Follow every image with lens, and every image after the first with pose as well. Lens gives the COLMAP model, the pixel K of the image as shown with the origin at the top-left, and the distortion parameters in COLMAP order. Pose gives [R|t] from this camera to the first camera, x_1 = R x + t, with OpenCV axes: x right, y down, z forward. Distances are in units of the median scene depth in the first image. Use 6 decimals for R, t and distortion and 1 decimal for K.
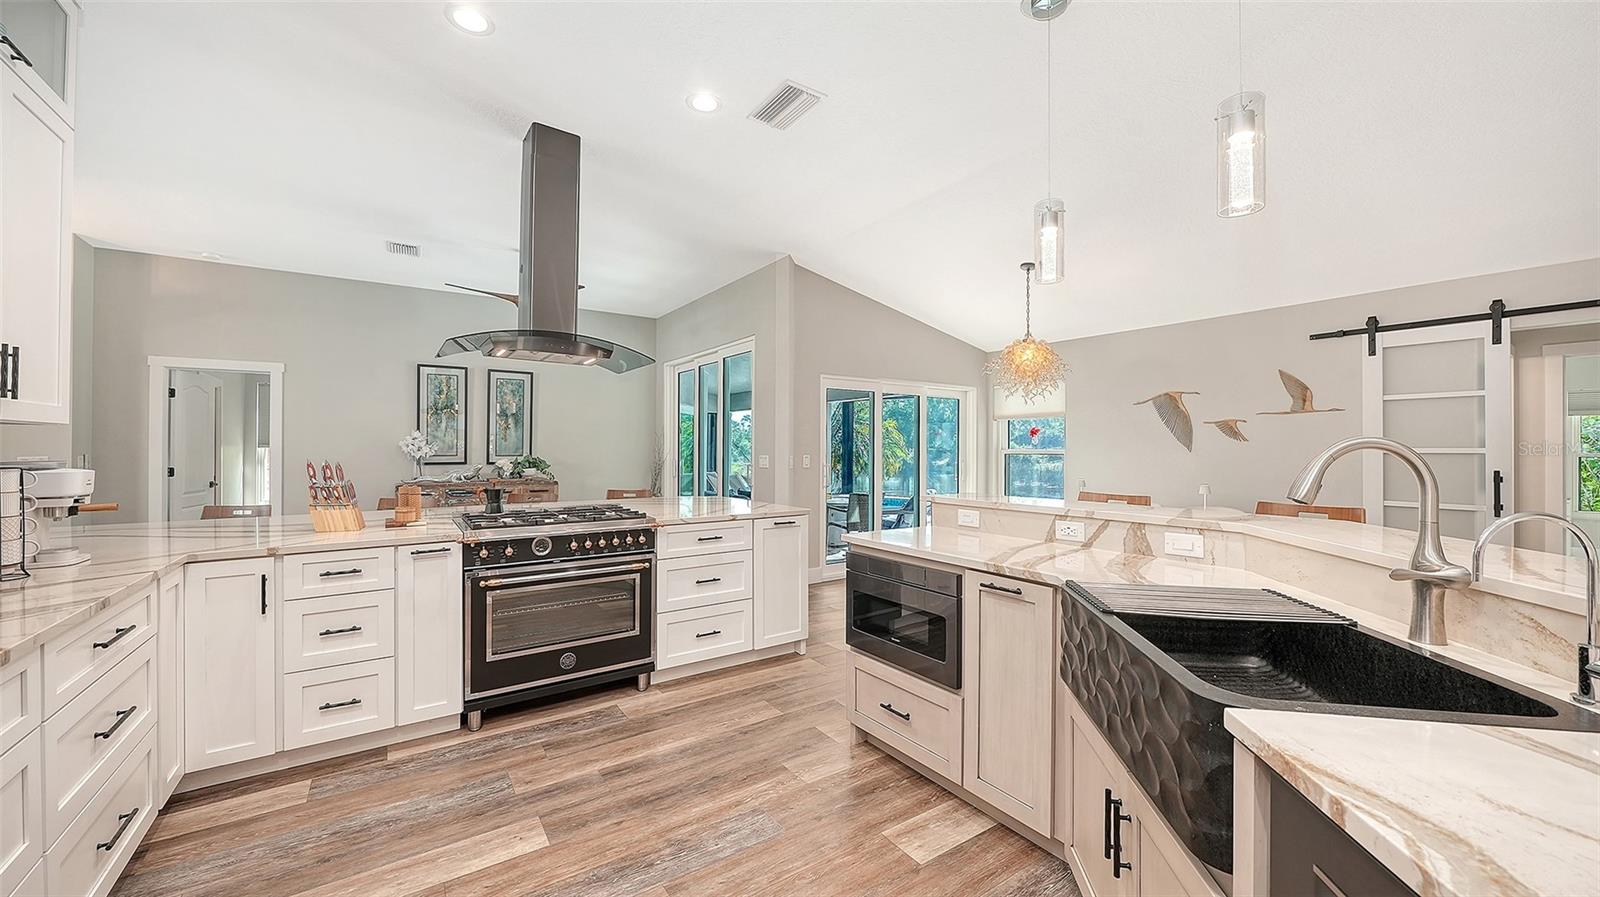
lens RADIAL K [[582.1, 0, 795.6], [0, 582.1, 446.8], [0, 0, 1]] dist [-0.008938, -0.000173]
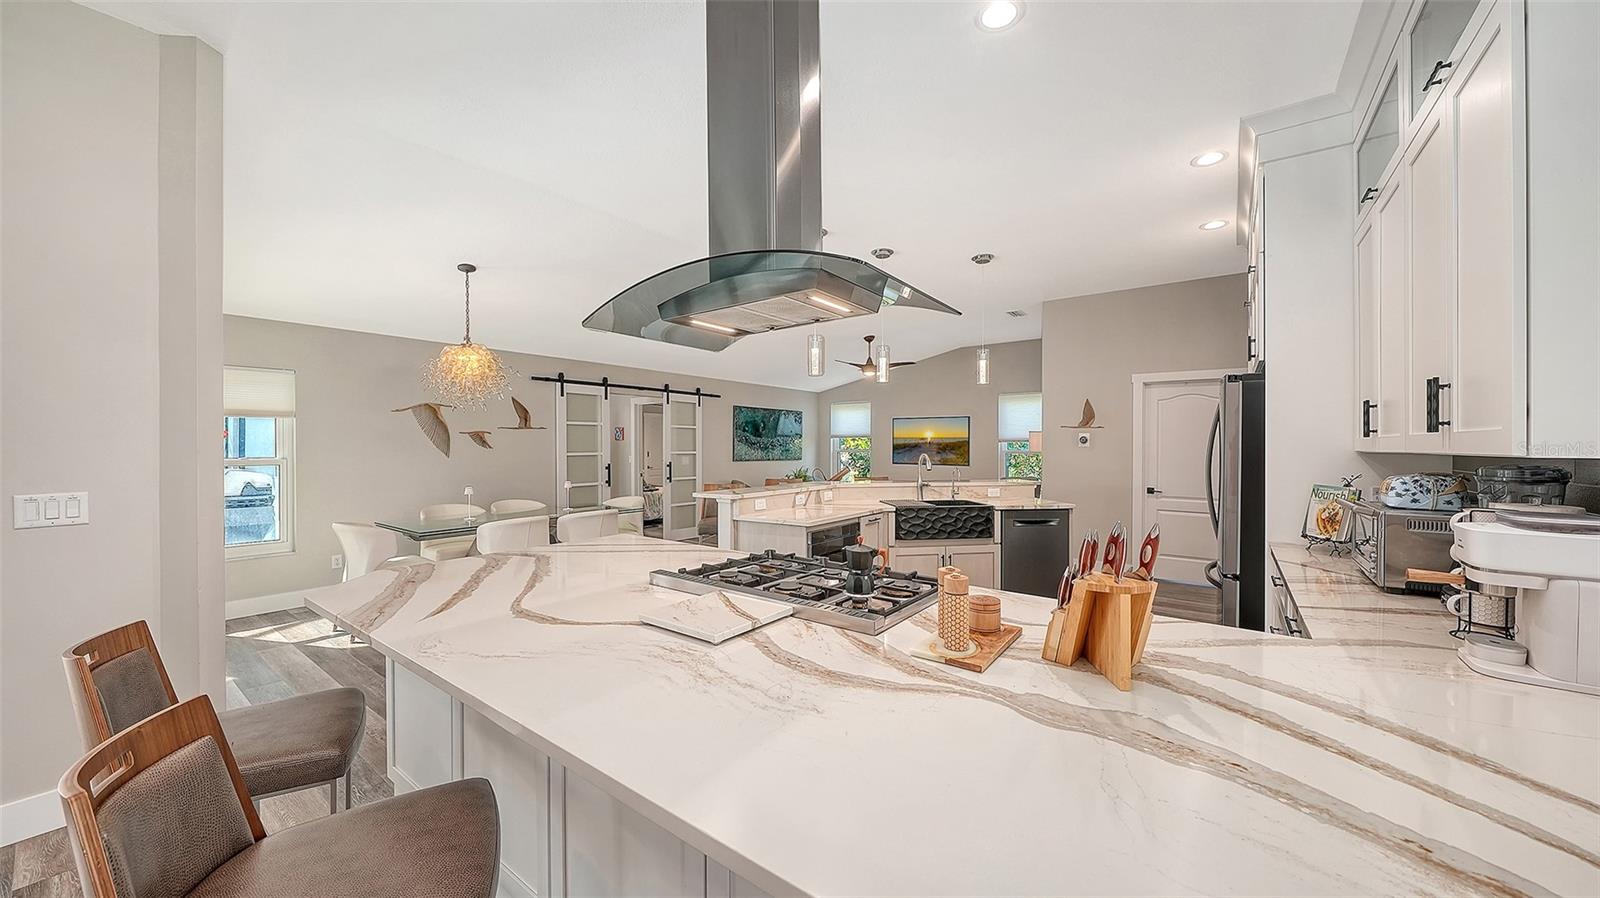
lens RADIAL K [[555.0, 0, 791.2], [0, 555.0, 440.0], [0, 0, 1]] dist [-0.004576, -0.000225]
pose [[-0.304356, 0.008998, 0.952516, -0.551170], [0.000383, 0.999956, -0.009324, -0.015559], [-0.952558, -0.002473, -0.304346, 0.682212]]
